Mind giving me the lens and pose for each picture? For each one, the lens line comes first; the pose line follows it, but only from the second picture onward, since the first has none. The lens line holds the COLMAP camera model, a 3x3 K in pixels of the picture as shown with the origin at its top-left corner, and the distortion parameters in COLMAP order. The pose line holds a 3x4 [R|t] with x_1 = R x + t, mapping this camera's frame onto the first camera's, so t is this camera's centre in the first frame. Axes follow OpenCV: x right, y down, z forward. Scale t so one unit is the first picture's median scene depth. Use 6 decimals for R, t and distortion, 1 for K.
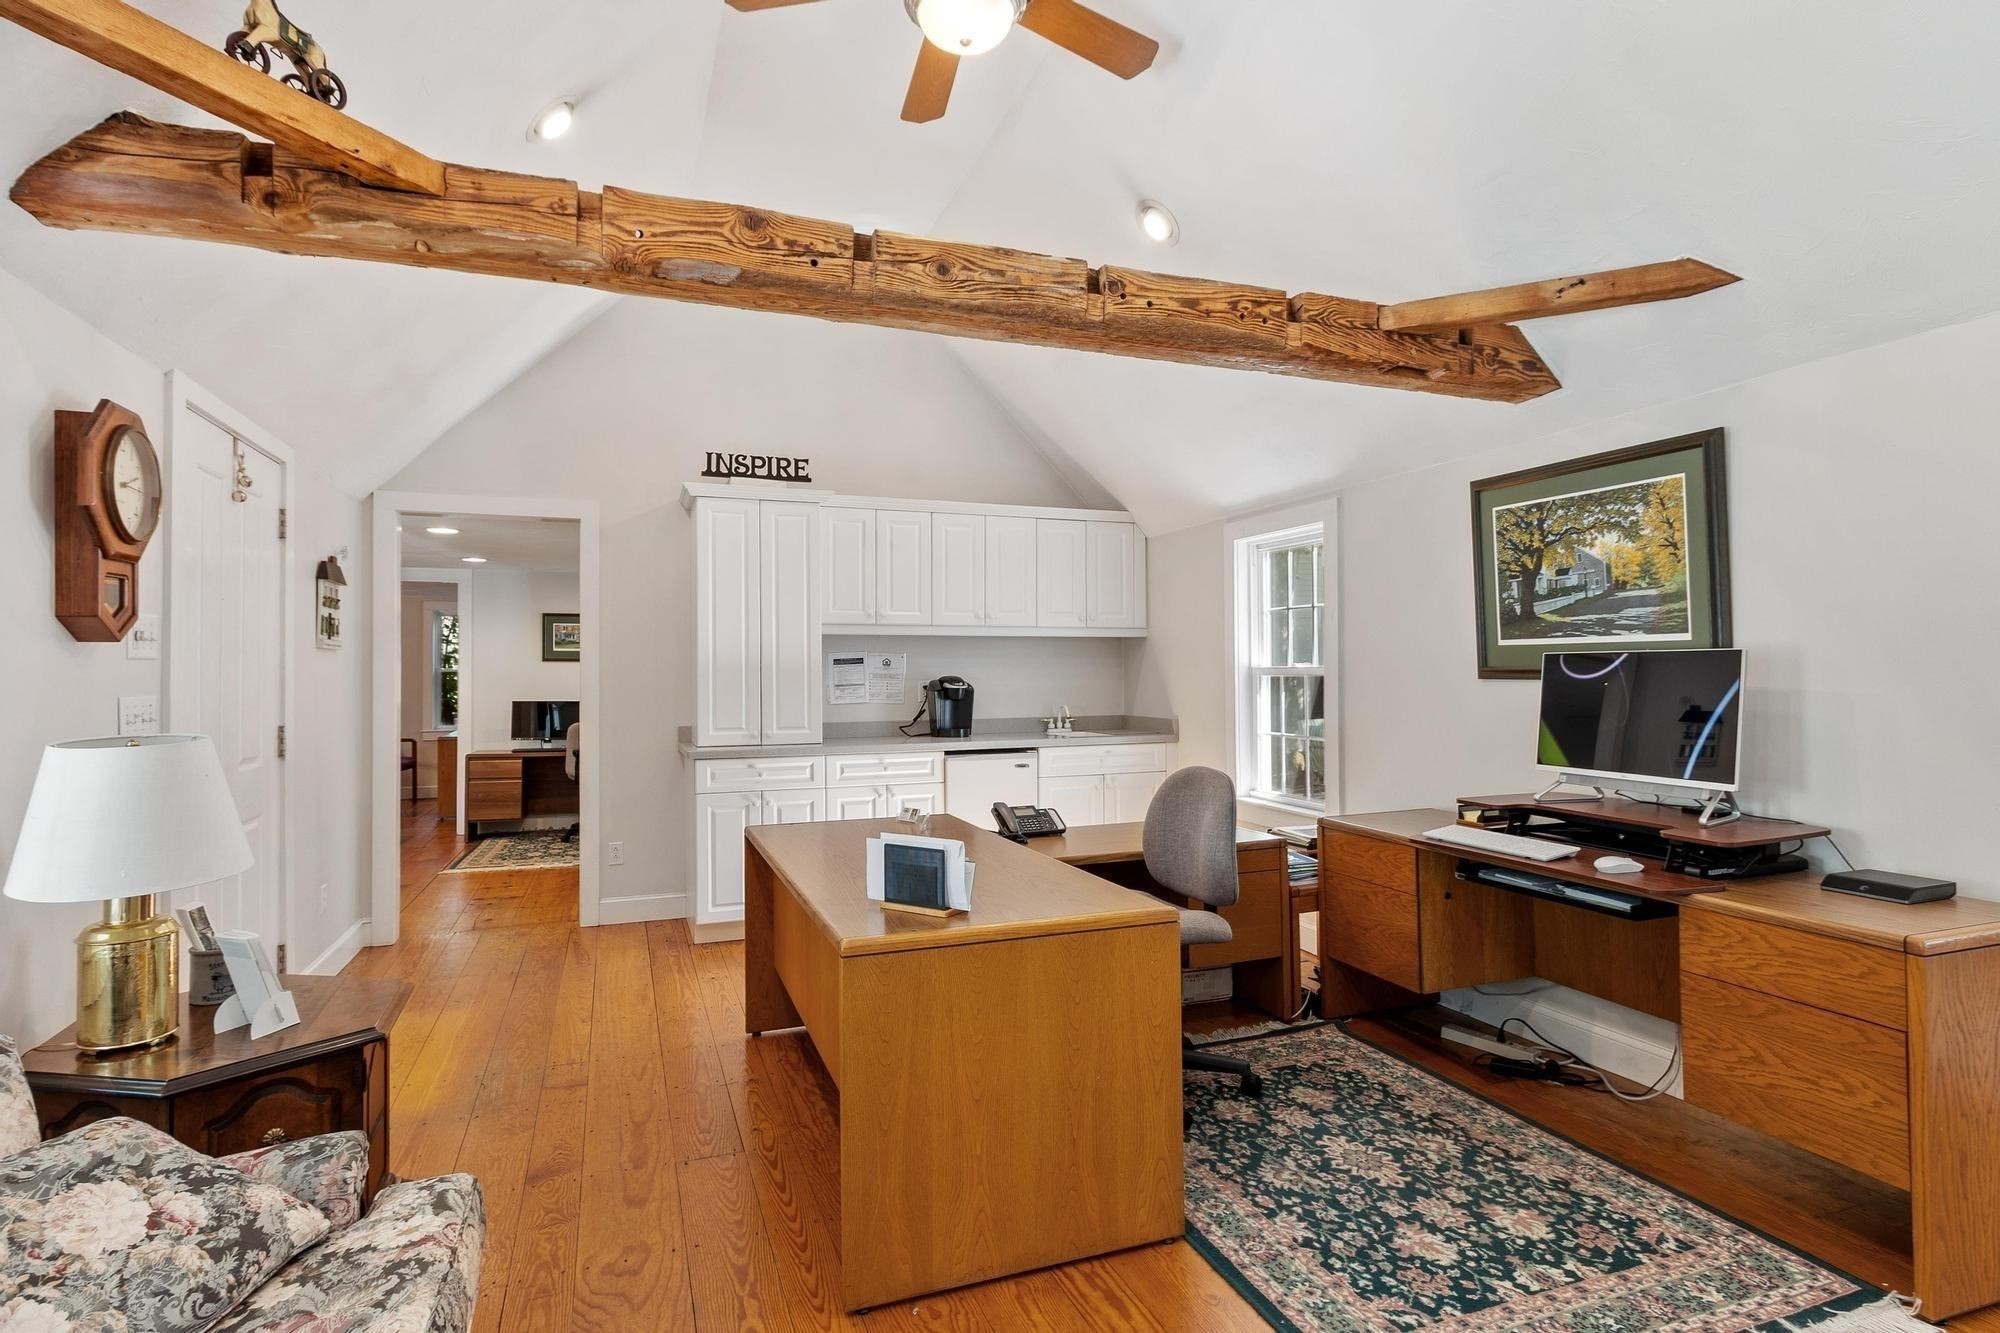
lens RADIAL K [[1004.8, 0, 991.6], [0, 1004.8, 670.9], [0, 0, 1]] dist [0.002951, -0.000351]
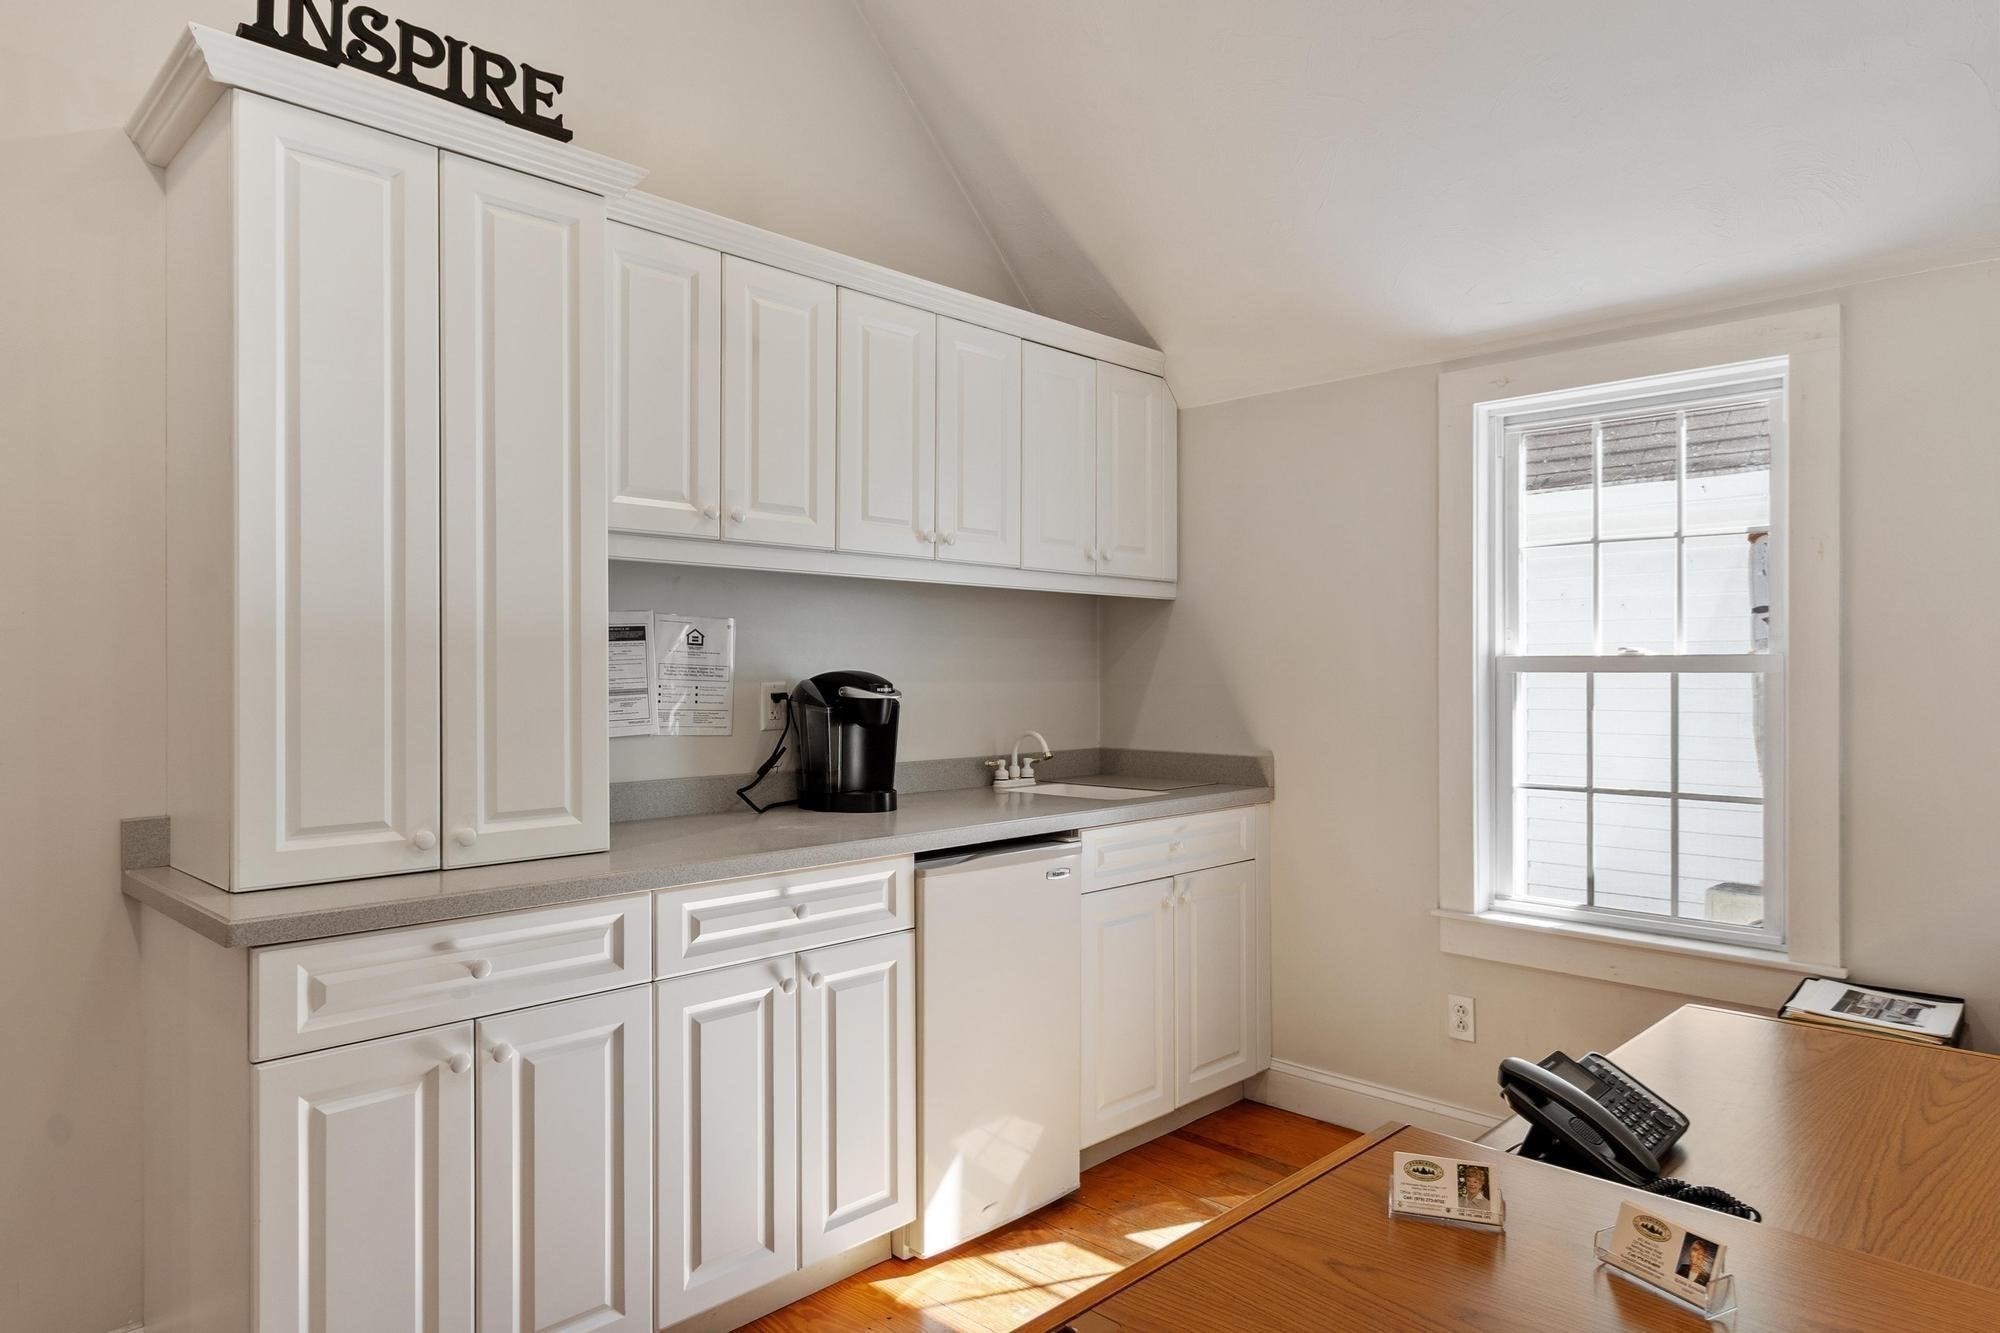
lens RADIAL K [[1223.6, 0, 1000.0], [0, 1223.6, 666.5], [0, 0, 1]] dist [0.004068, 0.003109]
pose [[0.905764, 0.007250, 0.423721, -0.227604], [-0.004507, 0.999962, -0.007476, 0.007456], [-0.423759, 0.004862, 0.905762, 0.532010]]
